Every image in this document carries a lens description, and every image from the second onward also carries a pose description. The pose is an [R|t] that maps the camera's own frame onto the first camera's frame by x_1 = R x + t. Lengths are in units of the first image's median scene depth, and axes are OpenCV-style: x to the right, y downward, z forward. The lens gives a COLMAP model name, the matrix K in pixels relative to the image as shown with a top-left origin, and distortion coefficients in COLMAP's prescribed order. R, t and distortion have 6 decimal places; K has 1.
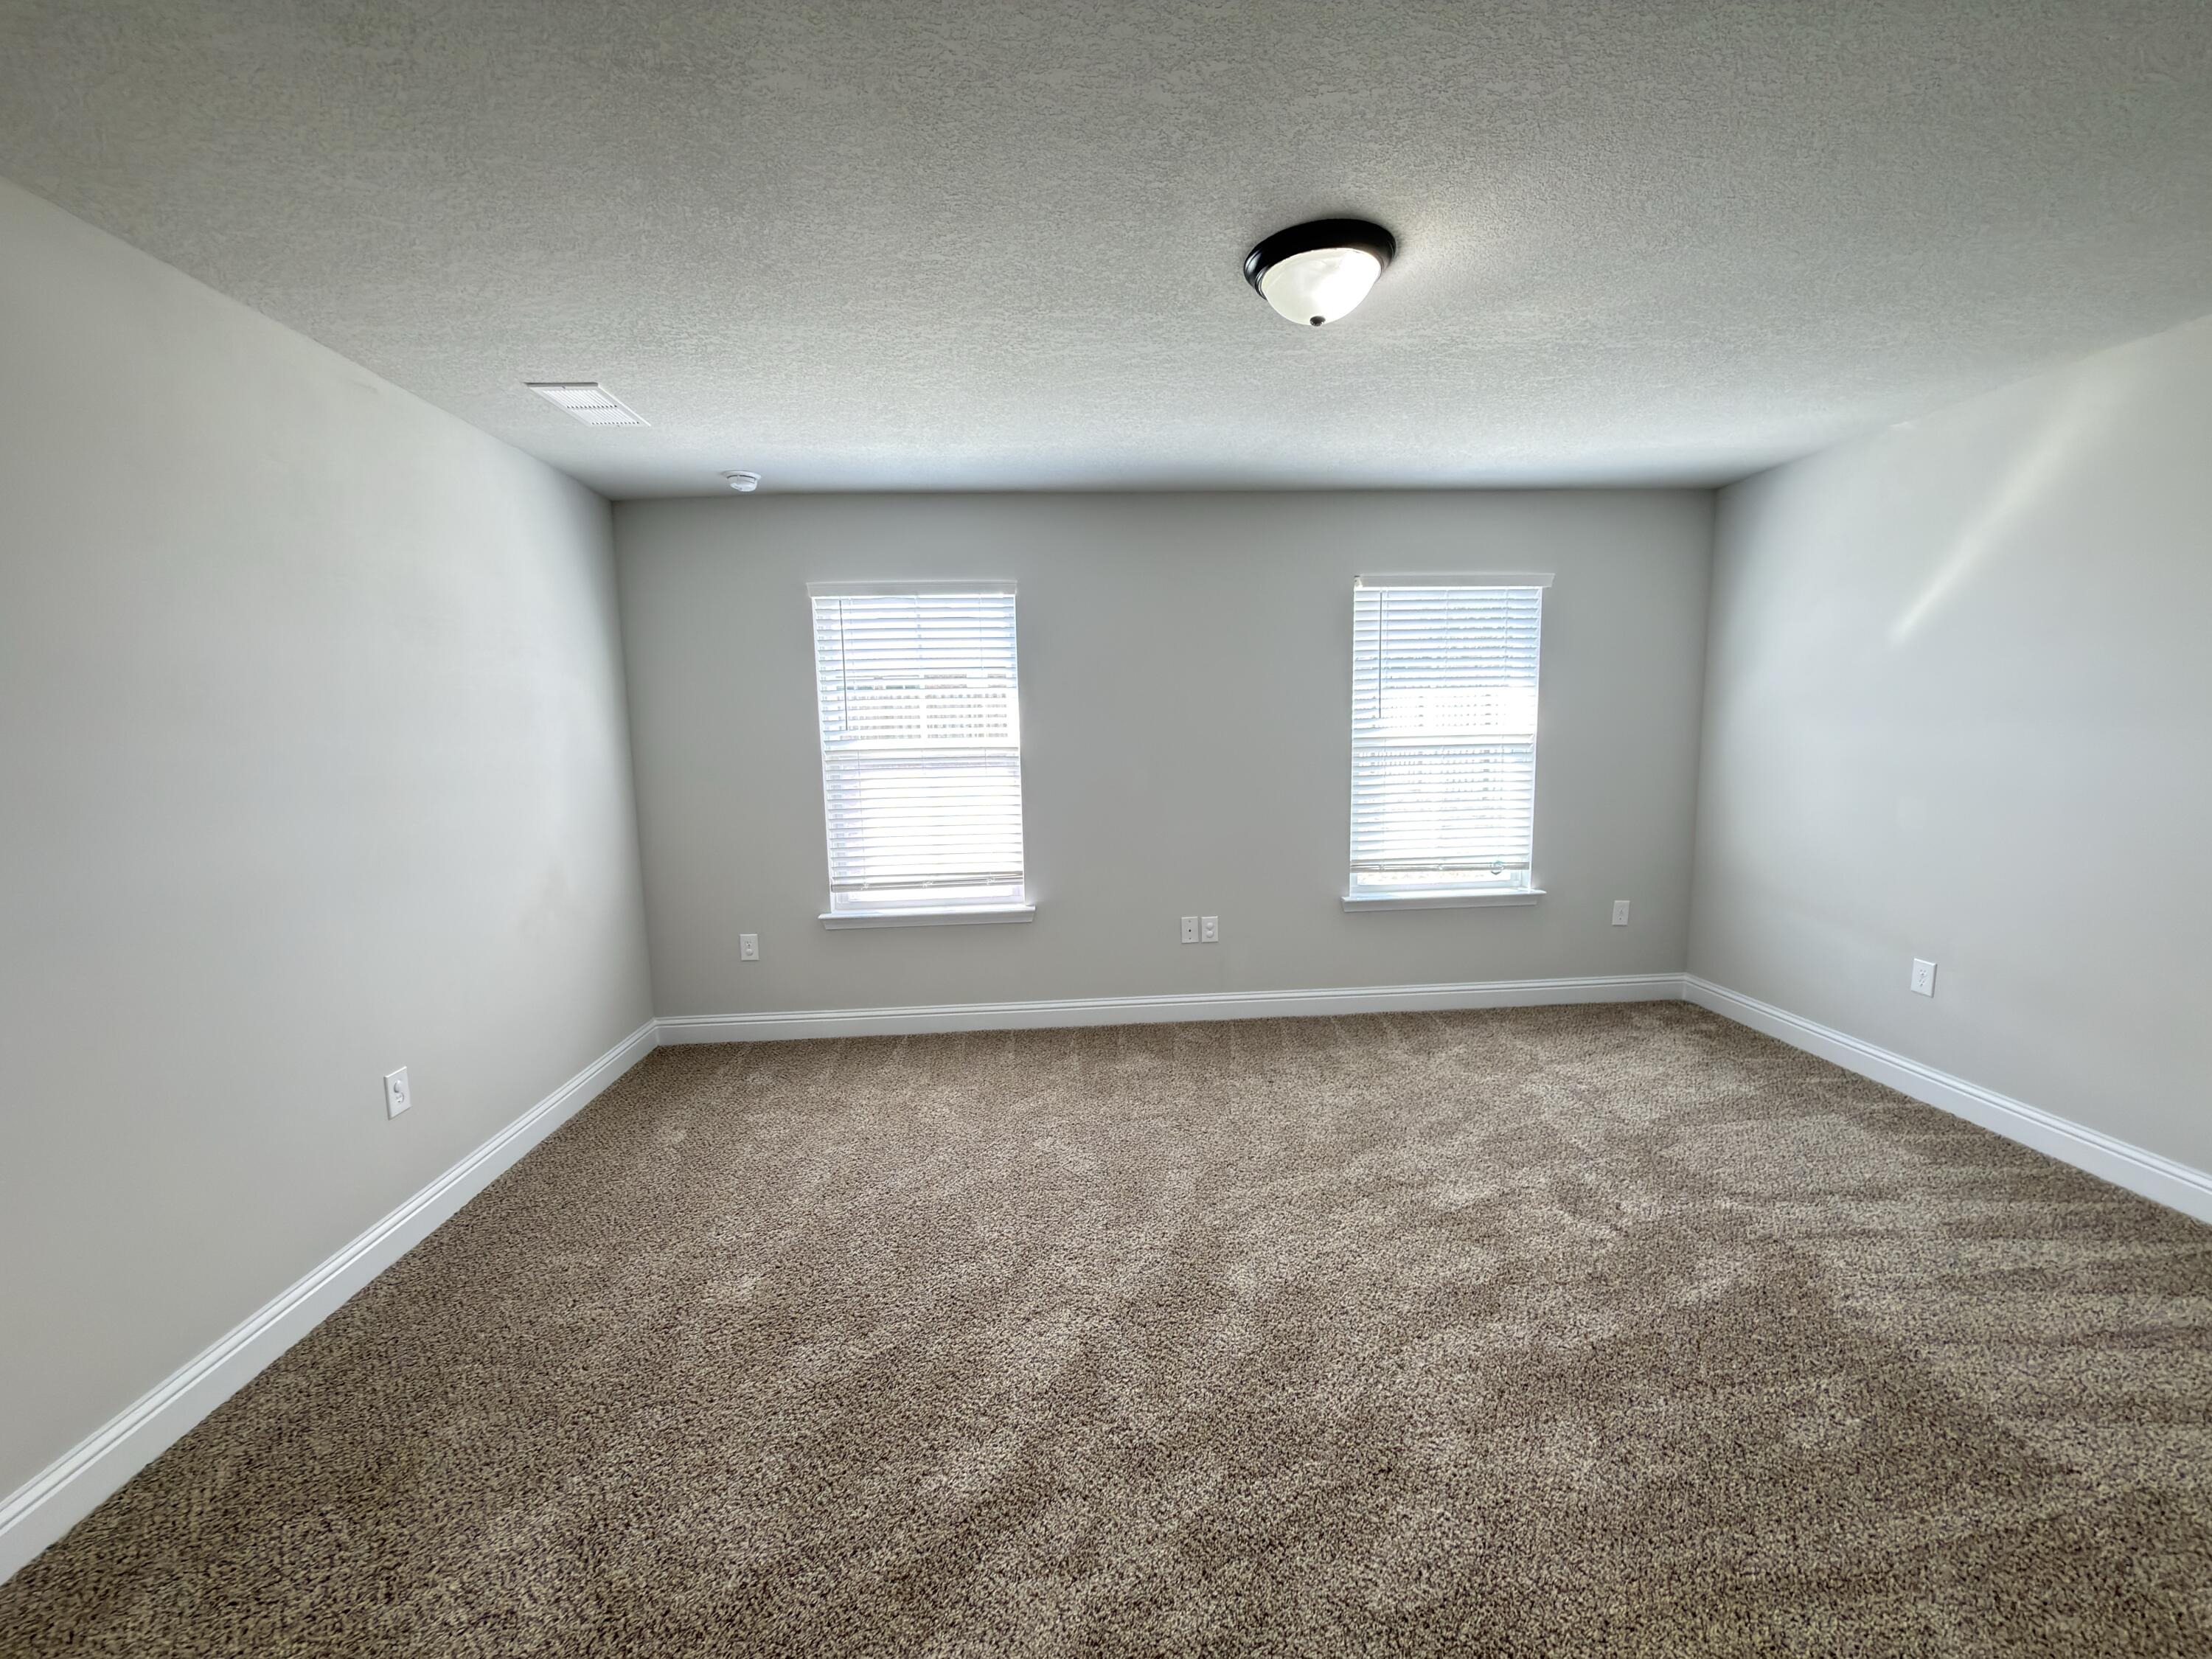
lens RADIAL K [[880.6, 0, 1107.7], [0, 880.6, 829.4], [0, 0, 1]] dist [0.000452, 0.000030]
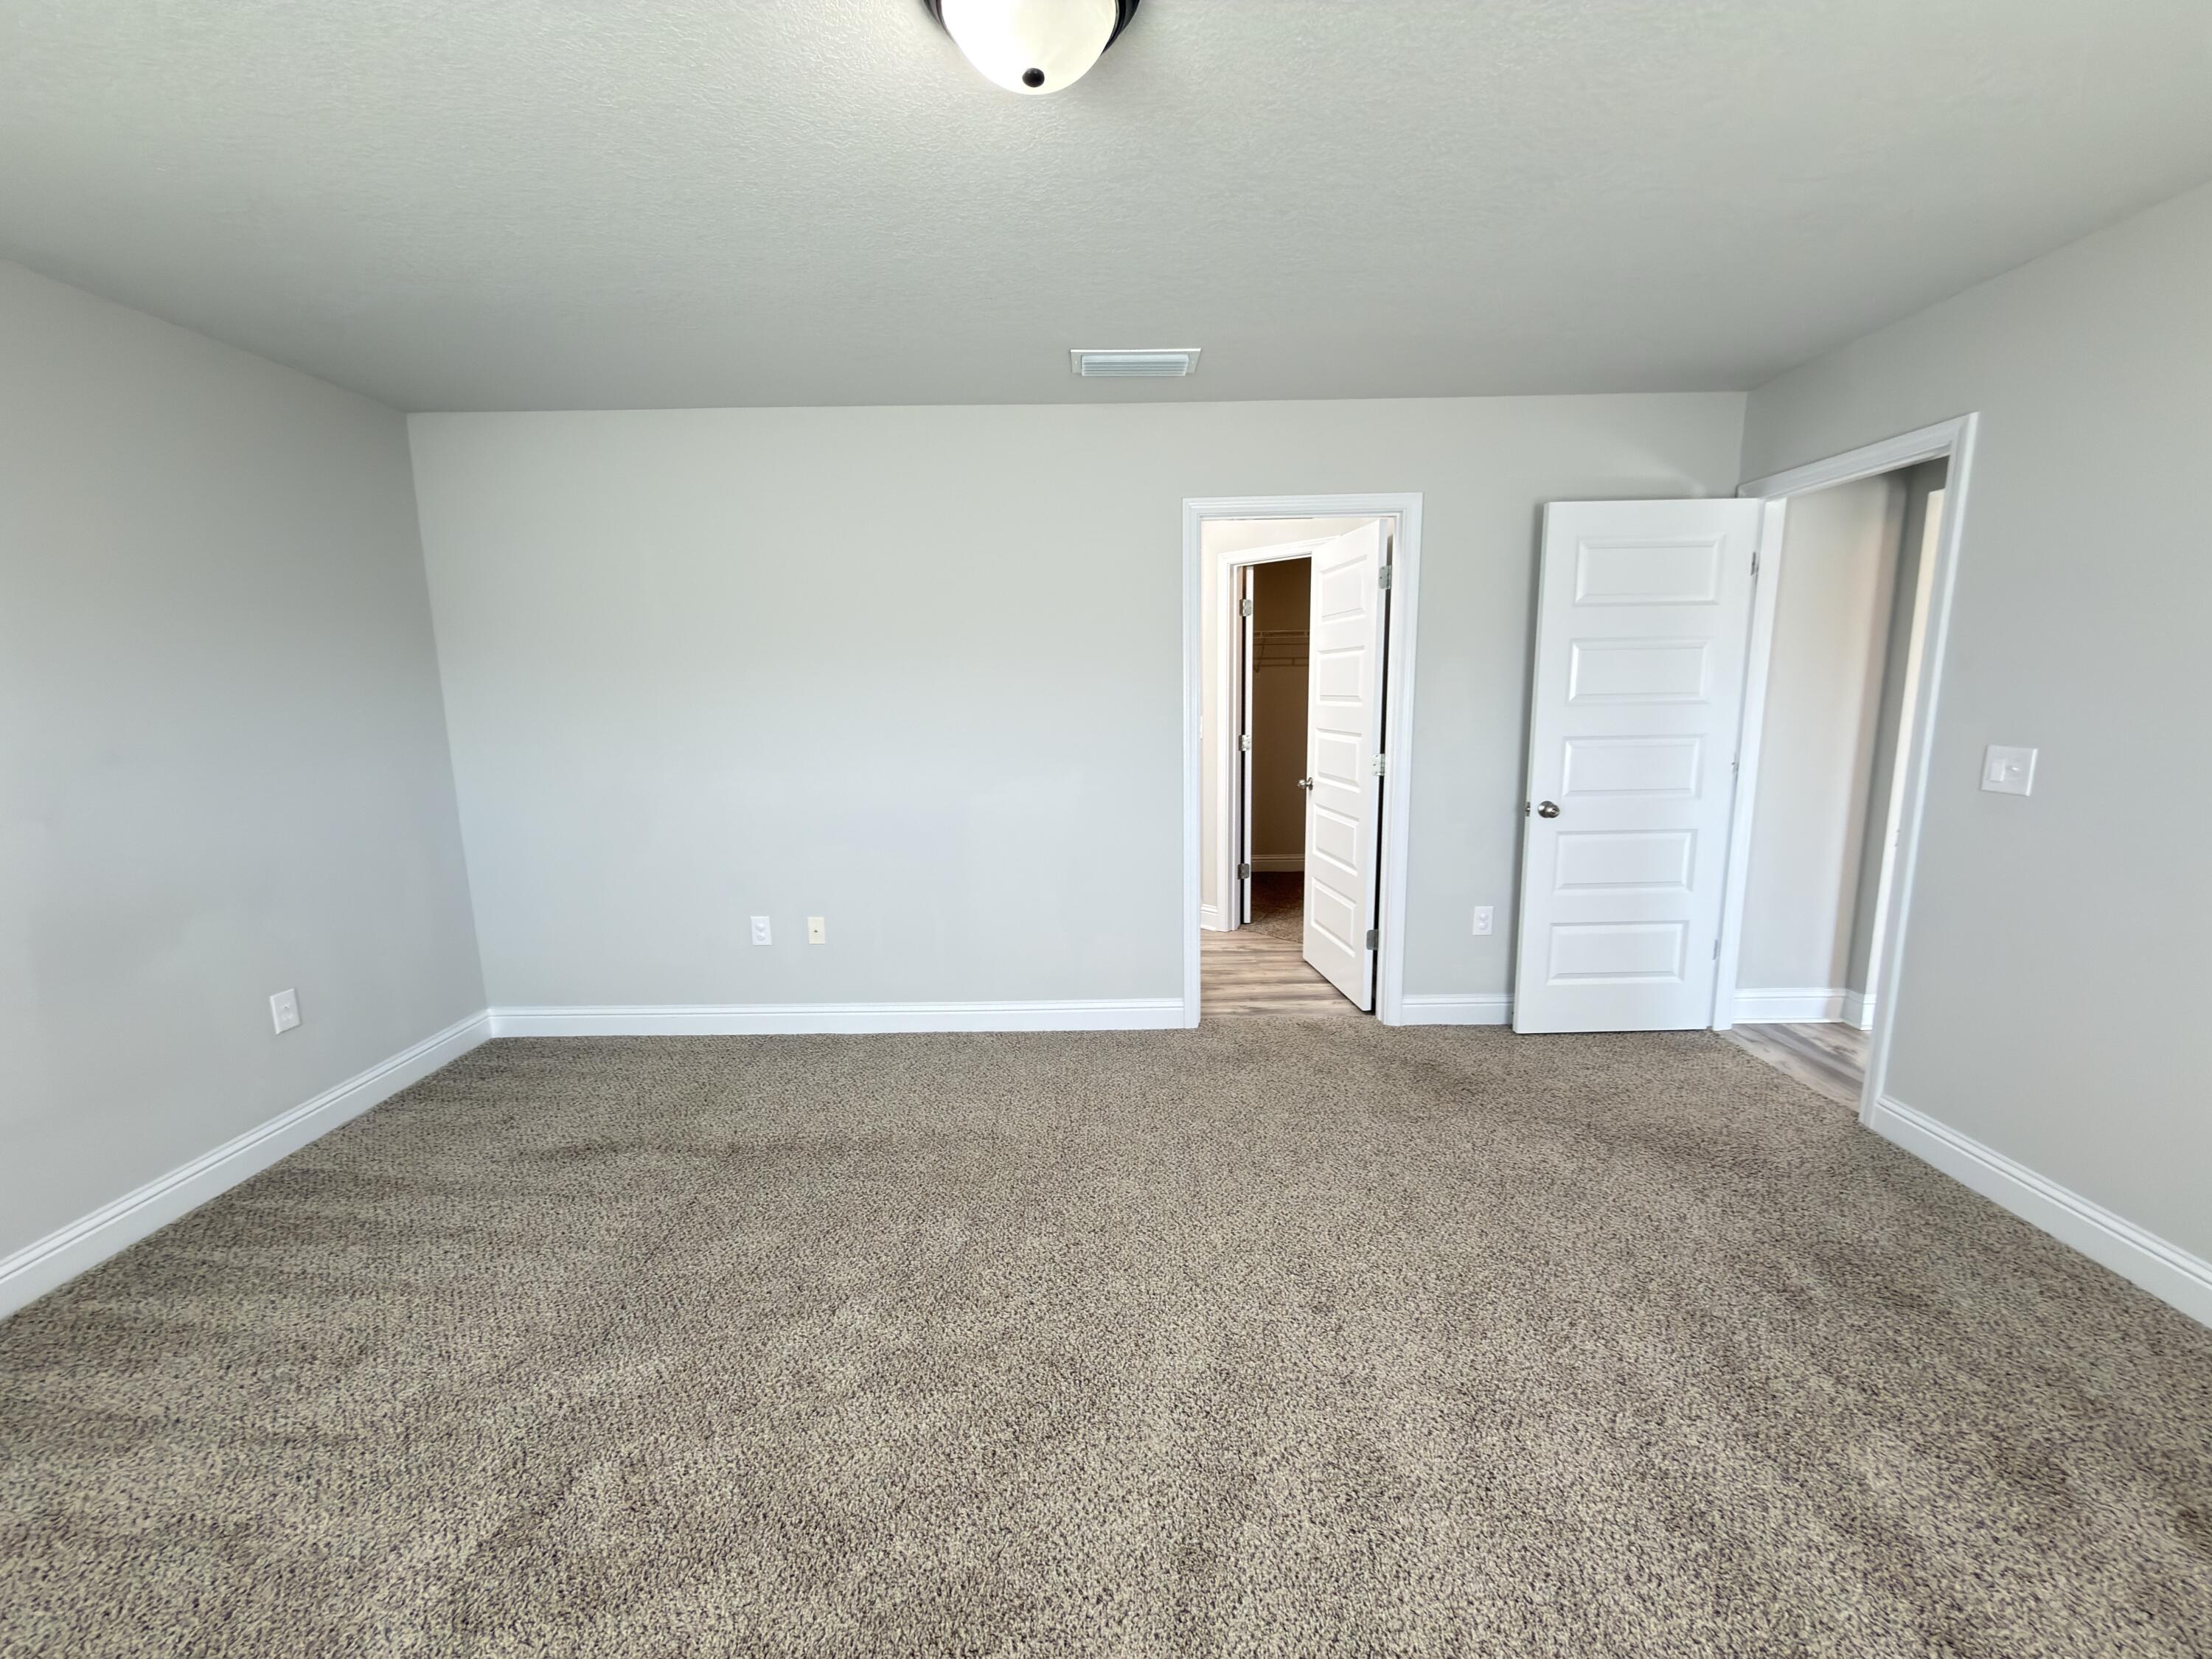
lens RADIAL K [[880.6, 0, 1107.7], [0, 880.6, 829.4], [0, 0, 1]] dist [0.000452, 0.000030]
pose [[-0.997449, 0.025025, 0.066845, 0.087153], [0.042580, 0.960252, 0.275869, -0.133381], [-0.057284, 0.278012, -0.958868, 1.087170]]
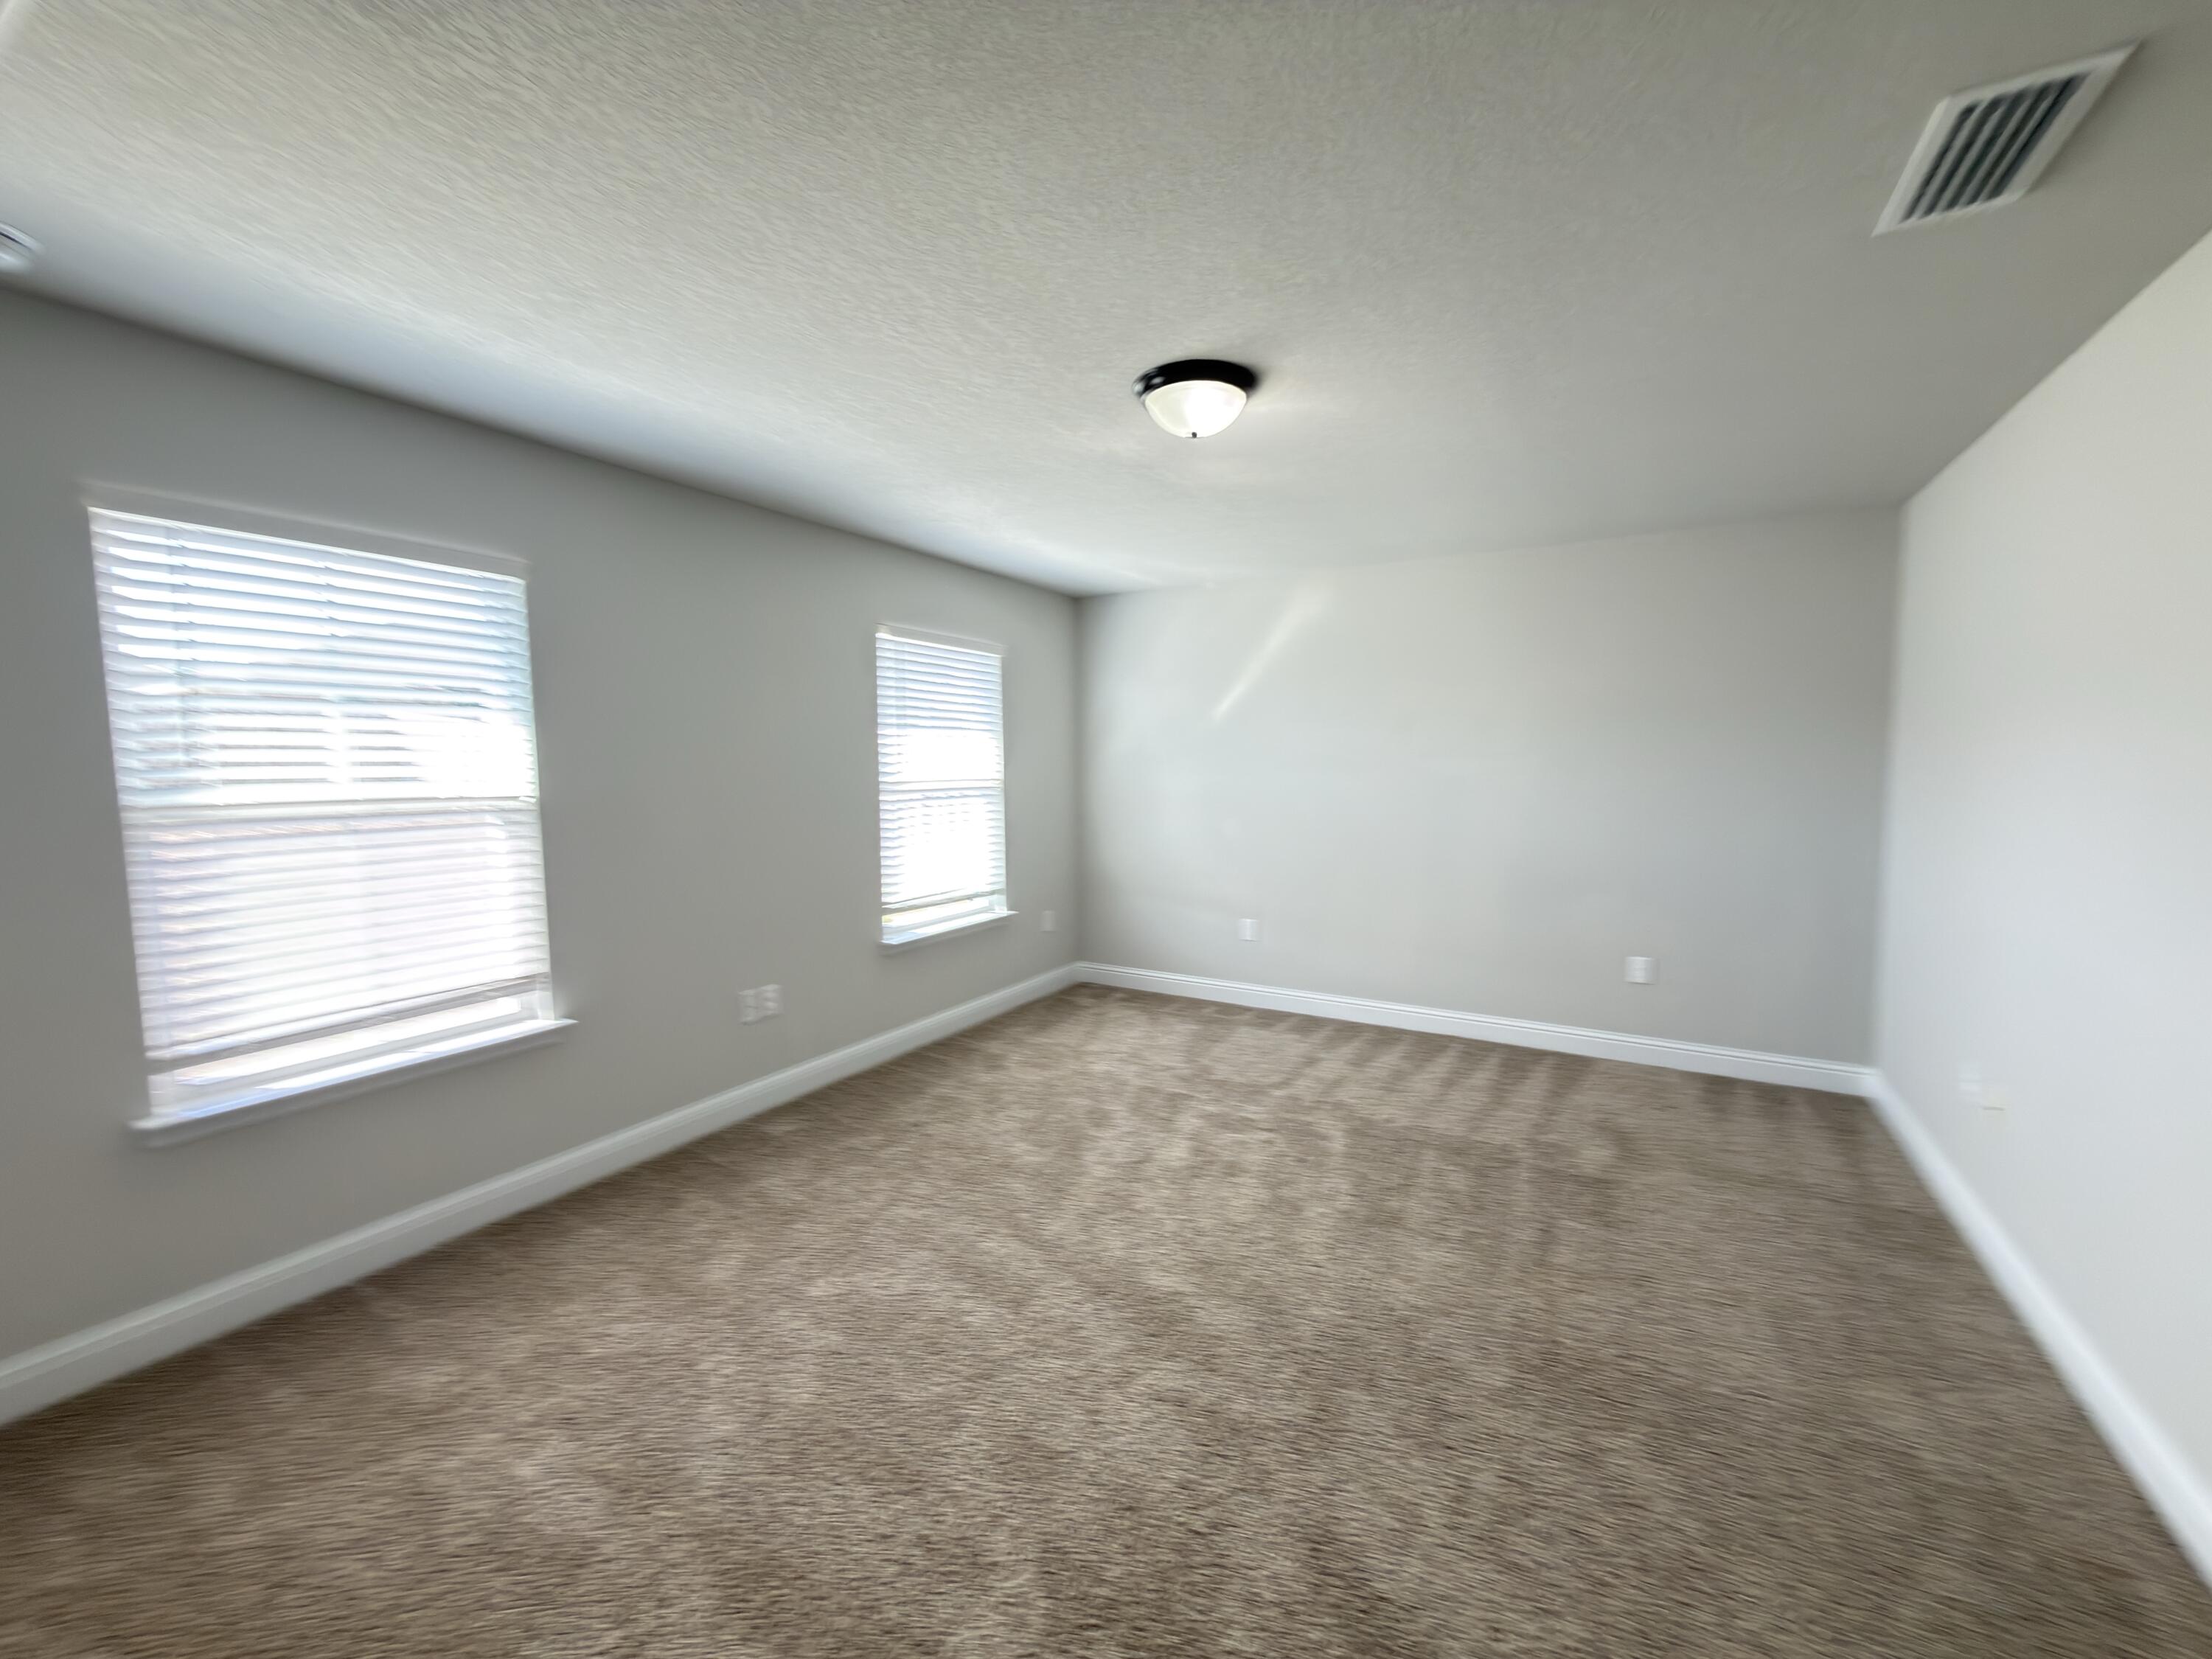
lens RADIAL K [[880.6, 0, 1107.7], [0, 880.6, 829.4], [0, 0, 1]] dist [0.000452, 0.000030]
pose [[0.564218, -0.045337, 0.824380, -0.513694], [0.087481, 0.996153, -0.005090, -0.027965], [-0.820978, 0.074989, 0.566014, 0.278774]]
